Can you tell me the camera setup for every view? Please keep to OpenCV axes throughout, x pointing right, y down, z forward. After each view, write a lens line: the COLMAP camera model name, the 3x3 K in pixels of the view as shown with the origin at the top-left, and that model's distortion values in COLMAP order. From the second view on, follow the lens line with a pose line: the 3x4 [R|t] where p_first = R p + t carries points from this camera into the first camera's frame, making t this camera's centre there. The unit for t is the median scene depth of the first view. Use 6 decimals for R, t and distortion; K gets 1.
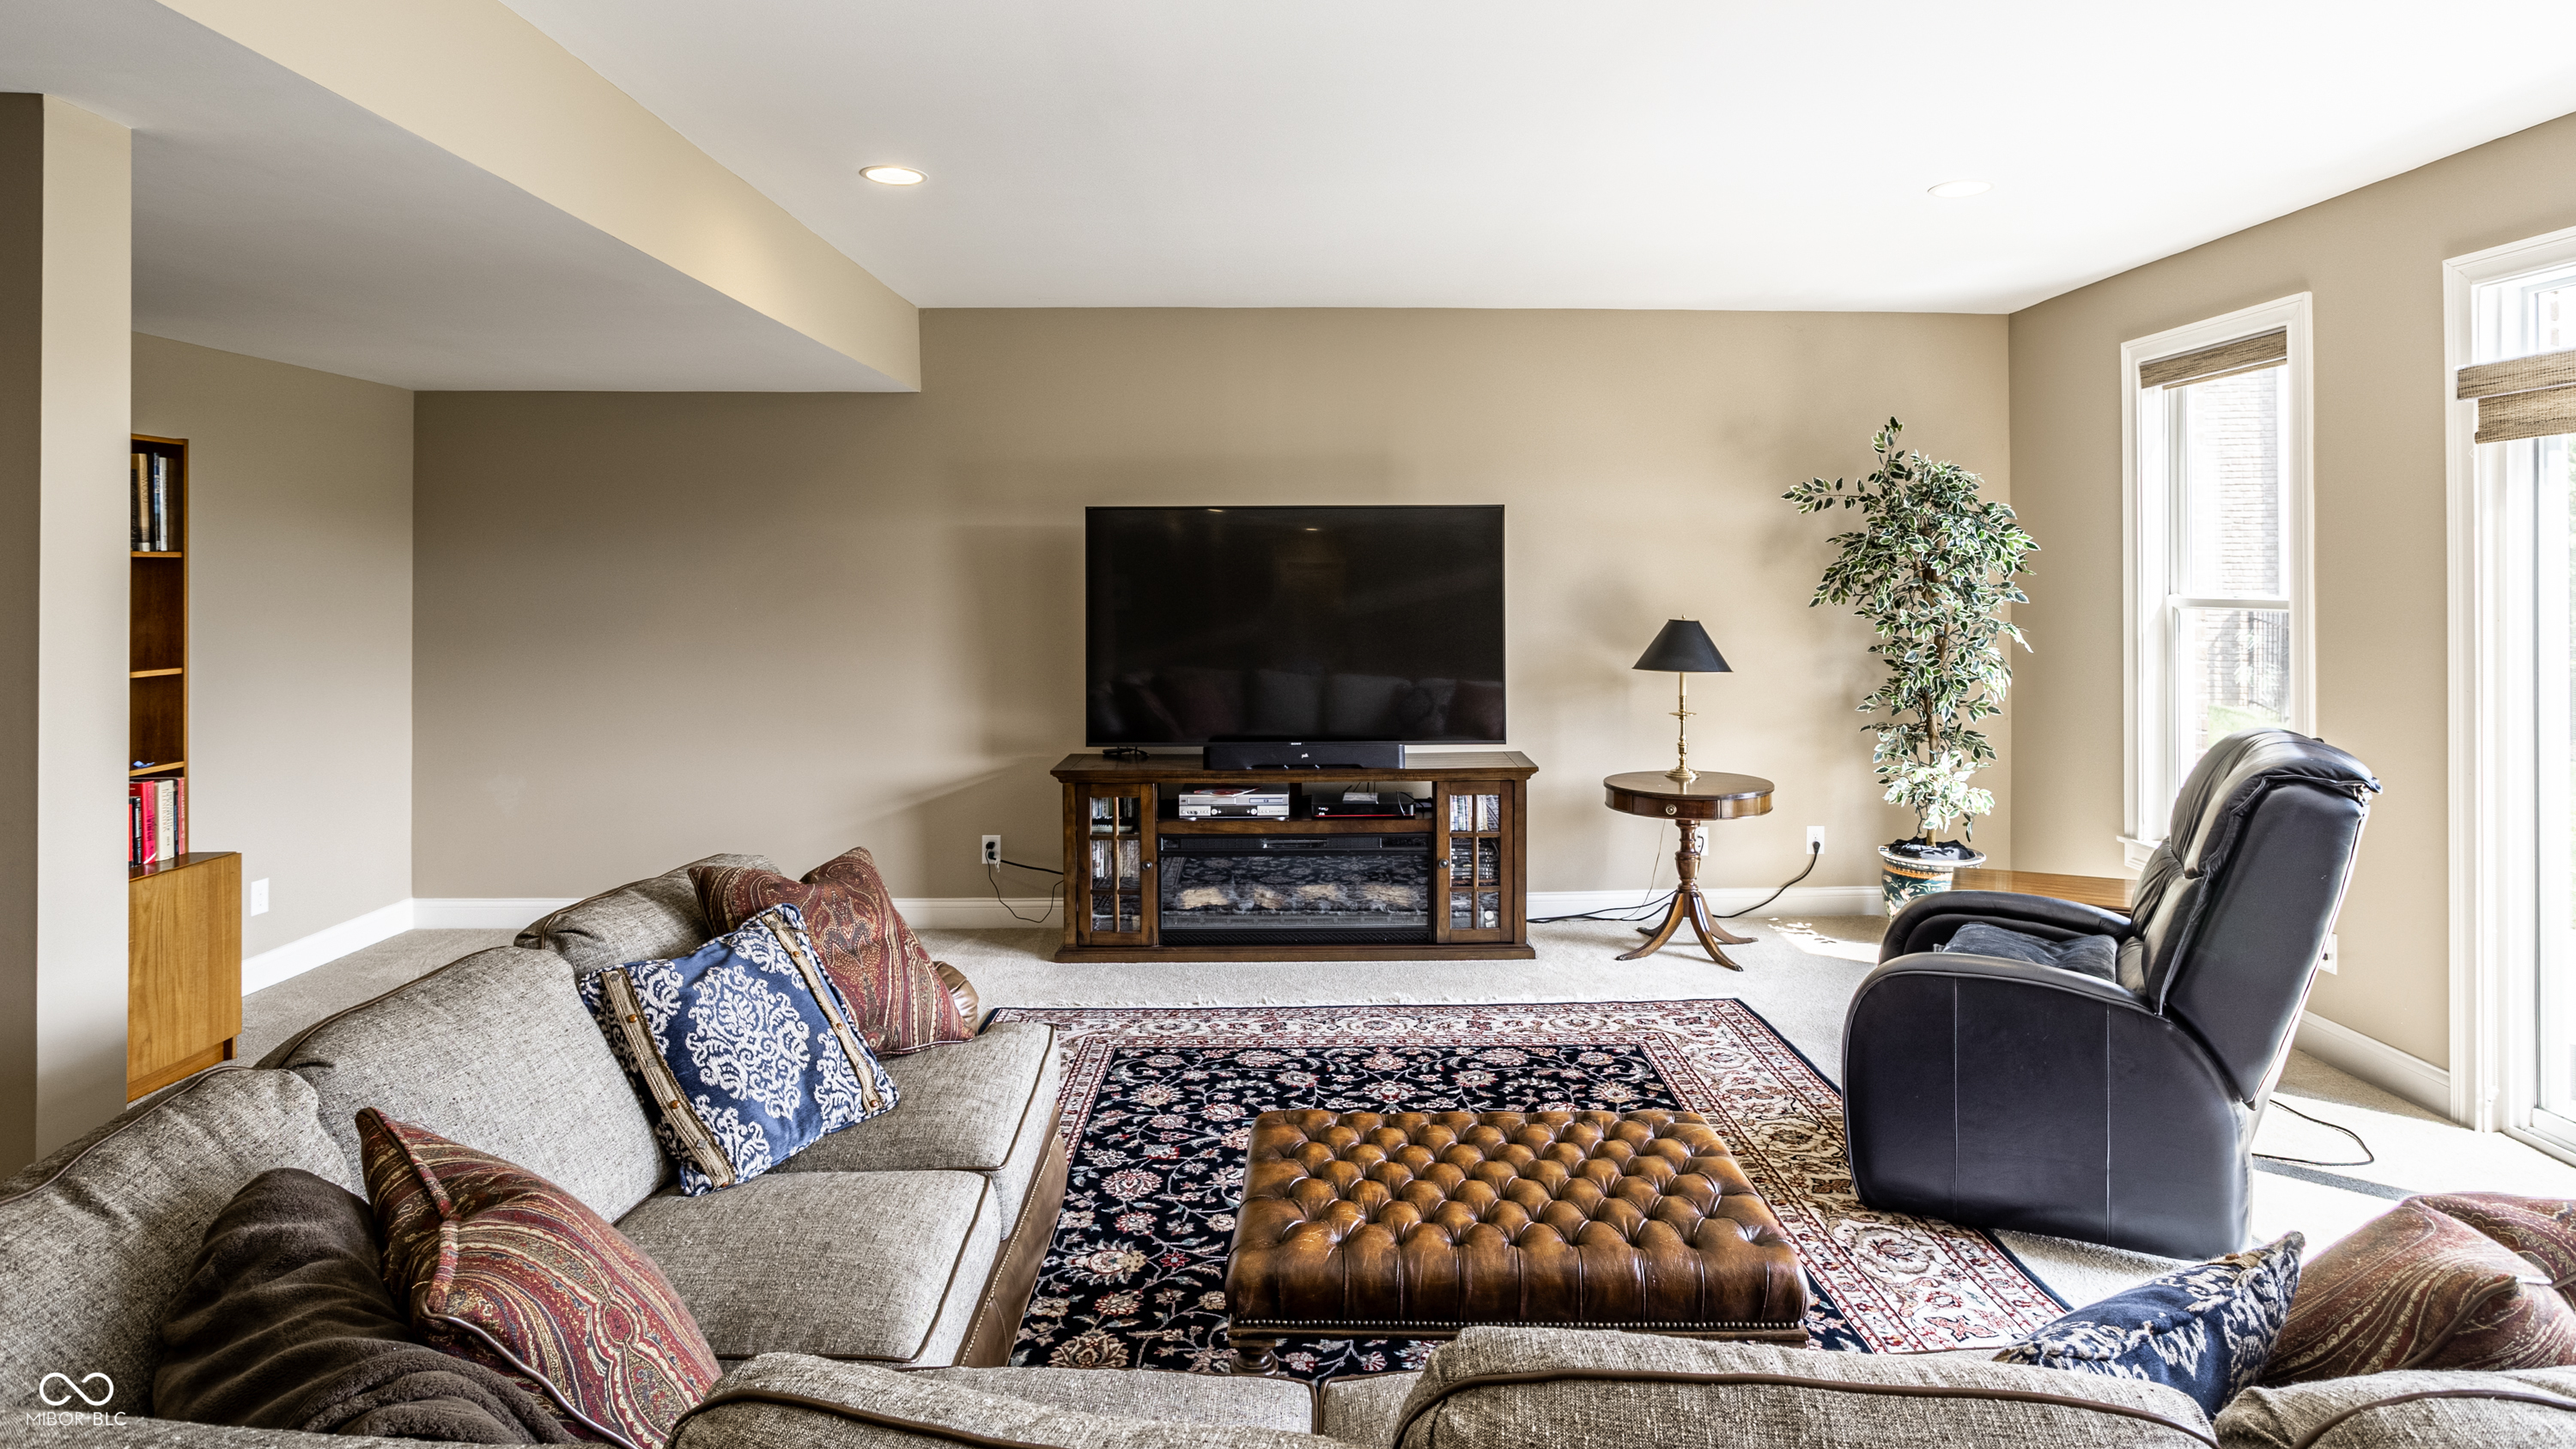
lens RADIAL K [[1378.4, 0, 1293.4], [0, 1378.4, 608.5], [0, 0, 1]] dist [-0.029430, 0.001000]
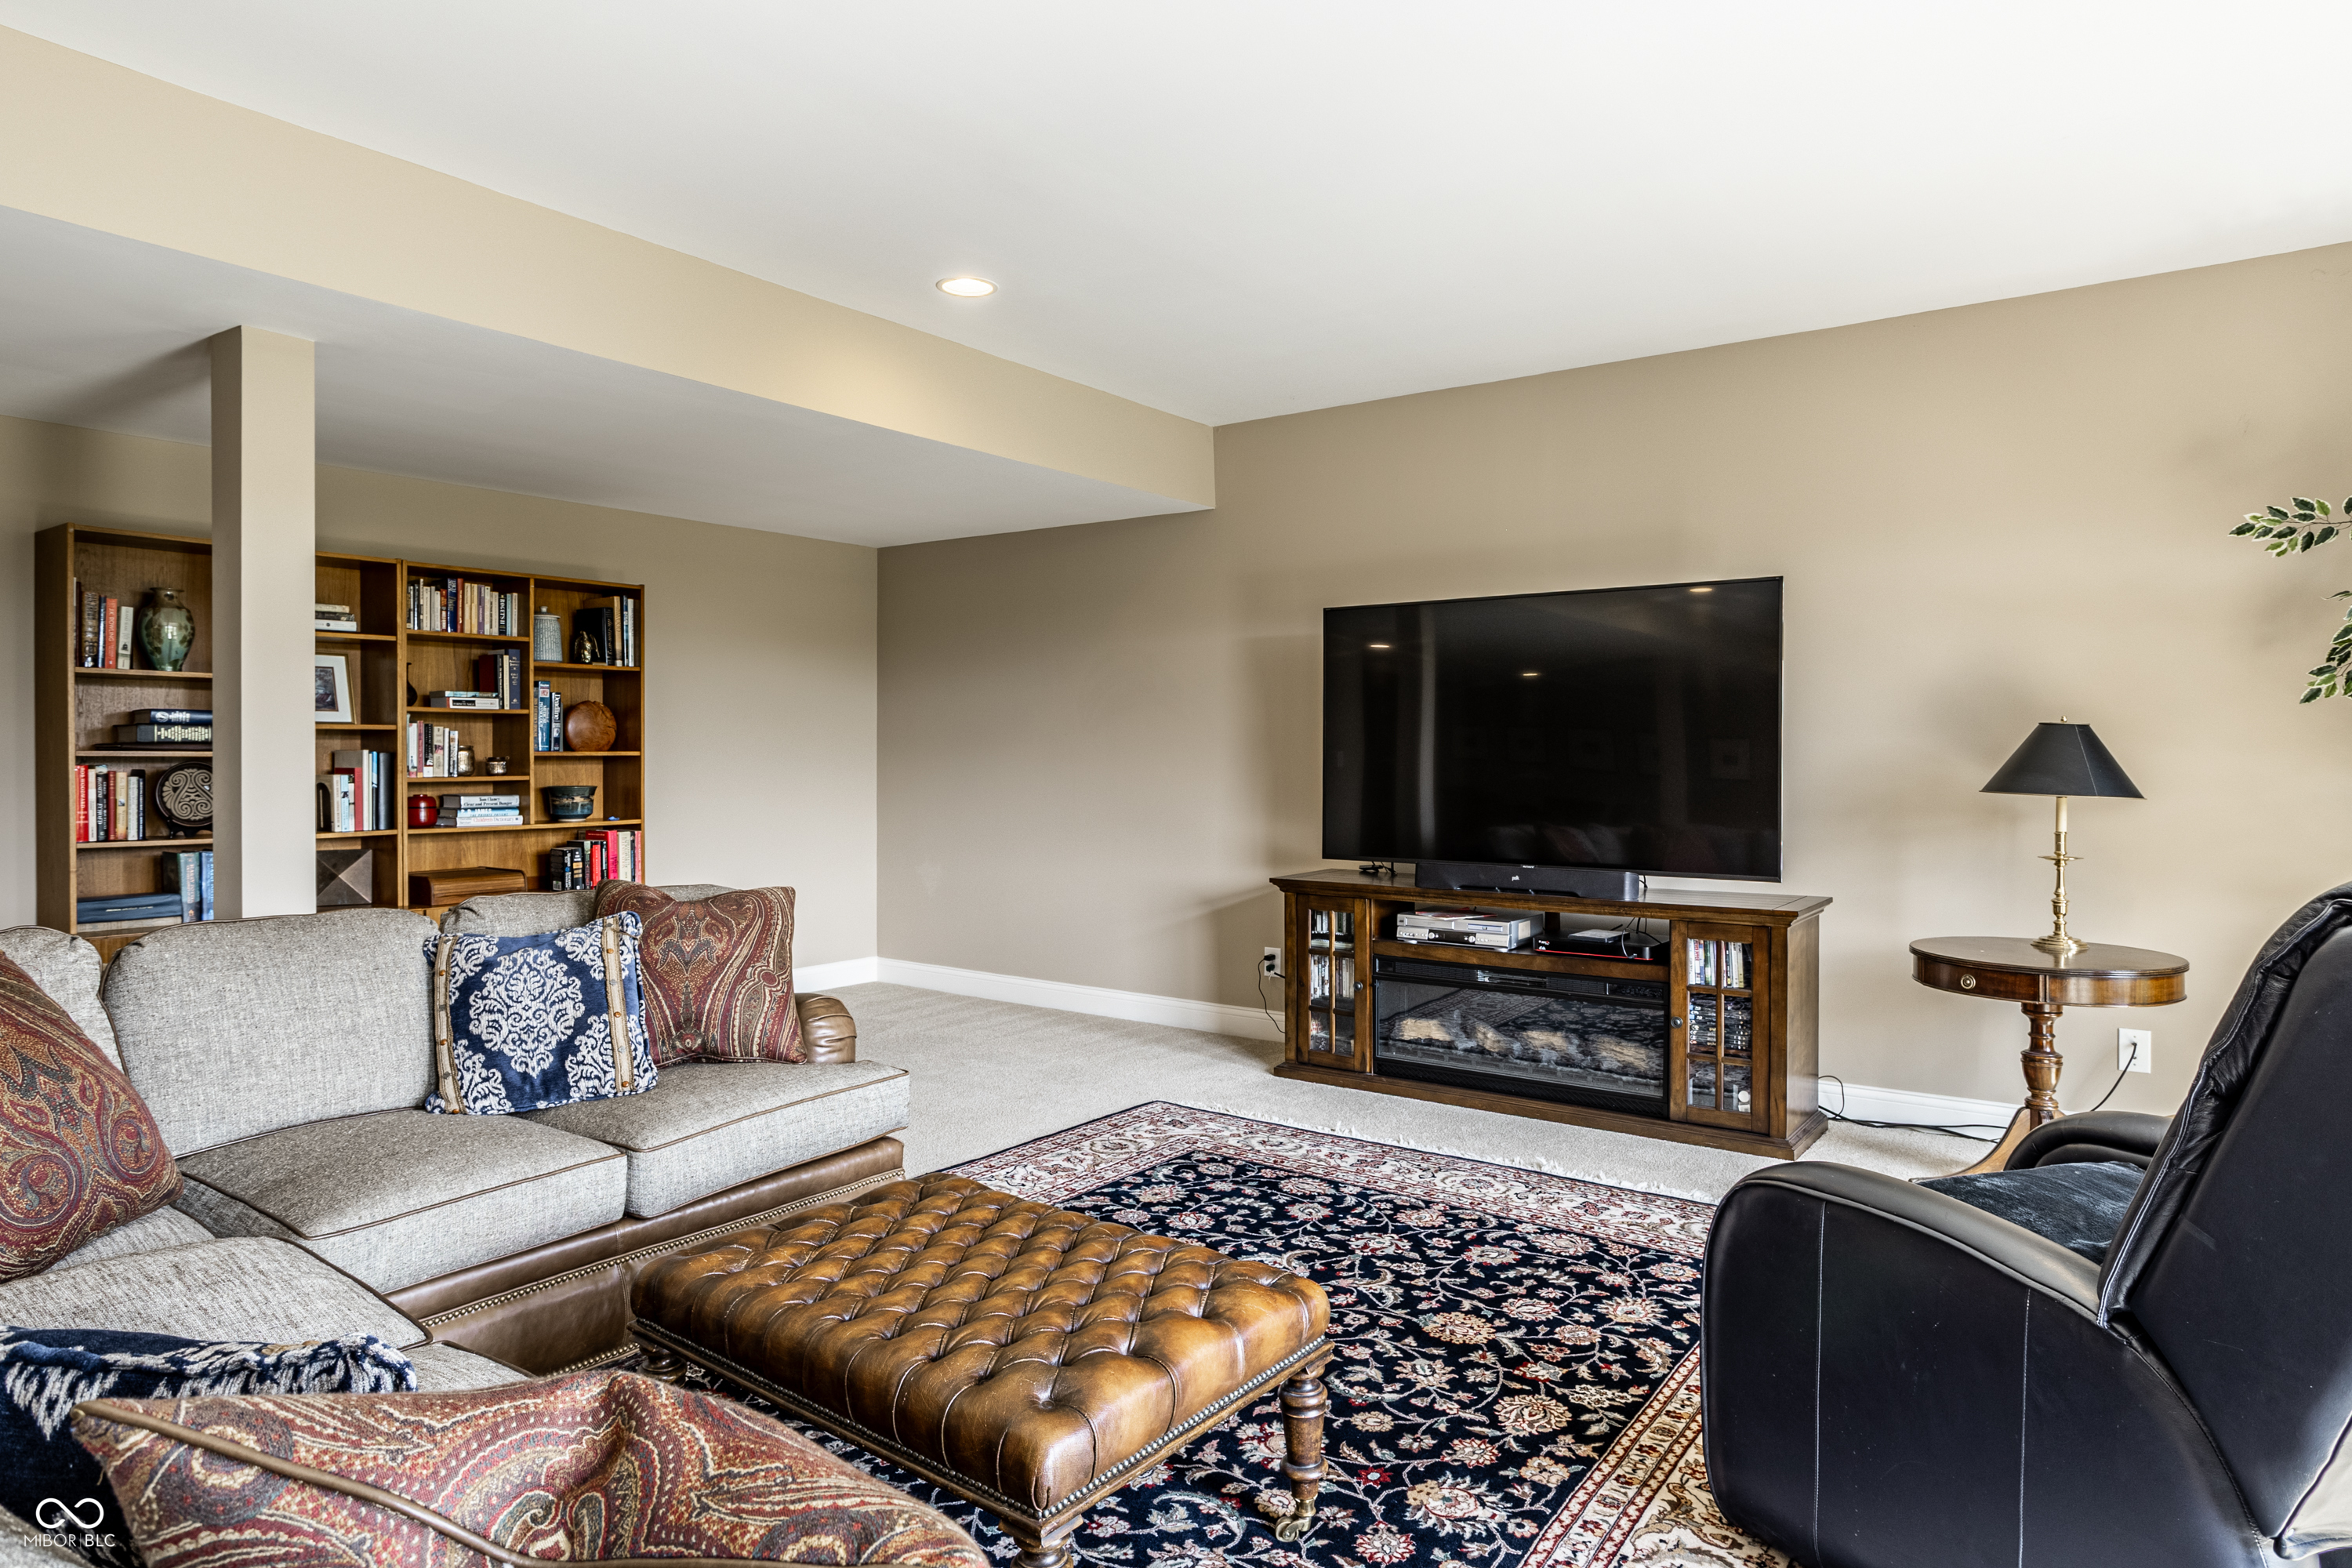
lens RADIAL K [[1382.1, 0, 1176.0], [0, 1382.1, 784.0], [0, 0, 1]] dist [-0.060578, 0.062117]
pose [[0.792351, 0.019962, -0.609739, 0.362418], [-0.019643, 0.999781, 0.007206, 0.044423], [0.609749, 0.006267, 0.792570, 0.177903]]
